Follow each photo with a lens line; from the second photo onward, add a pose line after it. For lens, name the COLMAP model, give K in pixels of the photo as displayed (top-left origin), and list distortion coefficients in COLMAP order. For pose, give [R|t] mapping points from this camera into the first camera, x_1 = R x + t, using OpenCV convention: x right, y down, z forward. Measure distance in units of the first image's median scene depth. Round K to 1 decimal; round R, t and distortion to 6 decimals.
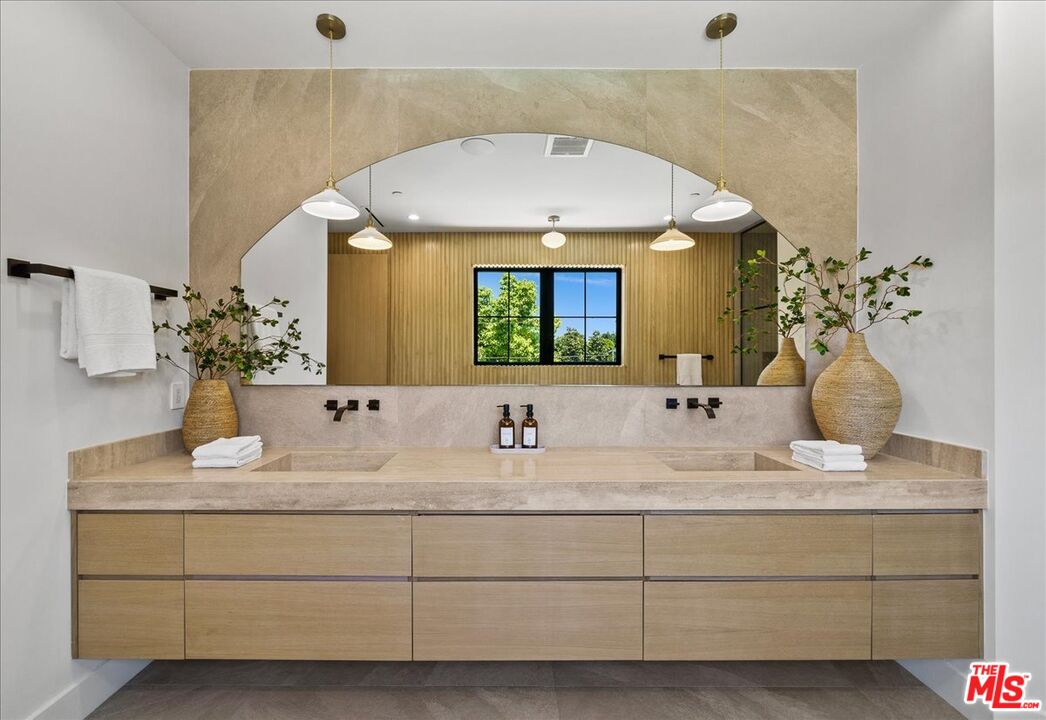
lens RADIAL K [[429.0, 0, 486.9], [0, 429.0, 360.6], [0, 0, 1]] dist [-0.001952, -0.000102]
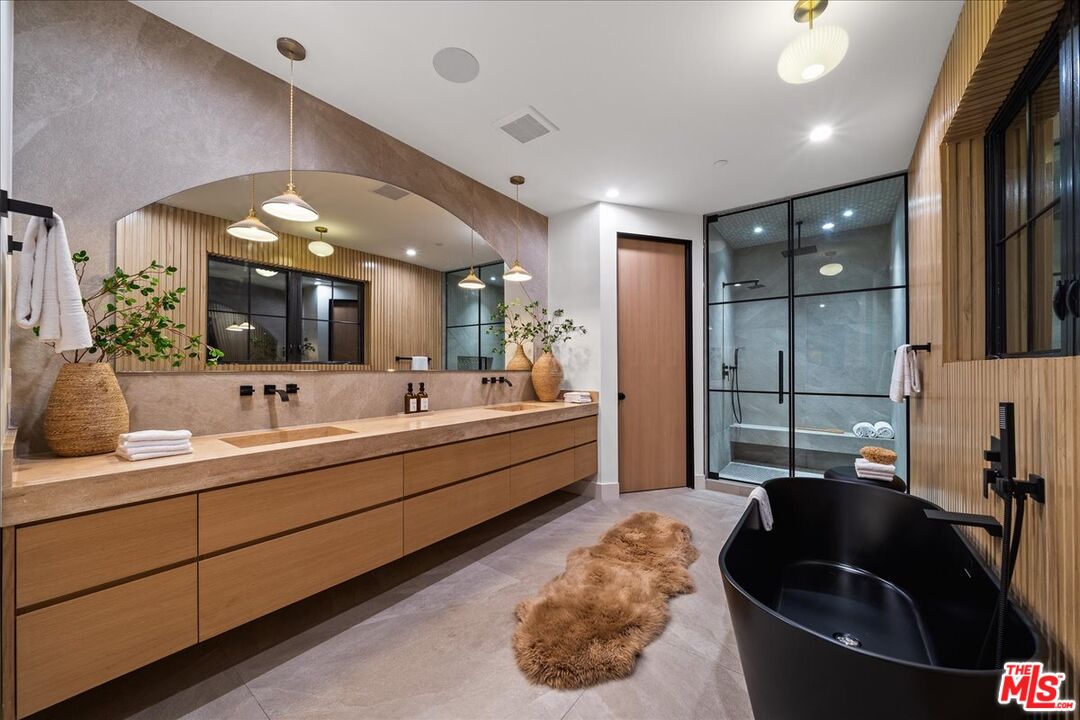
lens RADIAL K [[395.8, 0, 541.6], [0, 395.8, 362.9], [0, 0, 1]] dist [0.000369, 0.000006]
pose [[0.602744, 0.010262, 0.797869, -0.687882], [-0.000303, 0.999920, -0.012631, 0.049721], [-0.797935, 0.007372, 0.602699, -0.124788]]
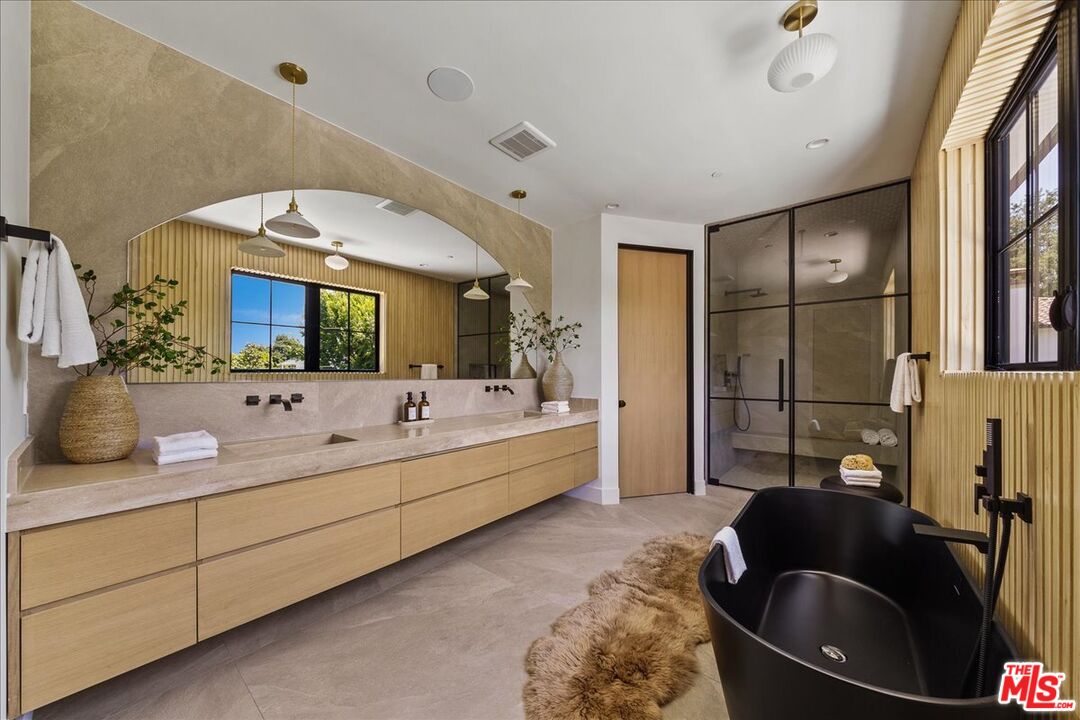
lens RADIAL K [[380.8, 0, 541.6], [0, 380.8, 370.0], [0, 0, 1]] dist [-0.000116, -0.000137]
pose [[0.631292, 0.006821, 0.775515, -0.643051], [-0.000130, 0.999962, -0.008688, 0.036804], [-0.775545, 0.005384, 0.631269, -0.158971]]
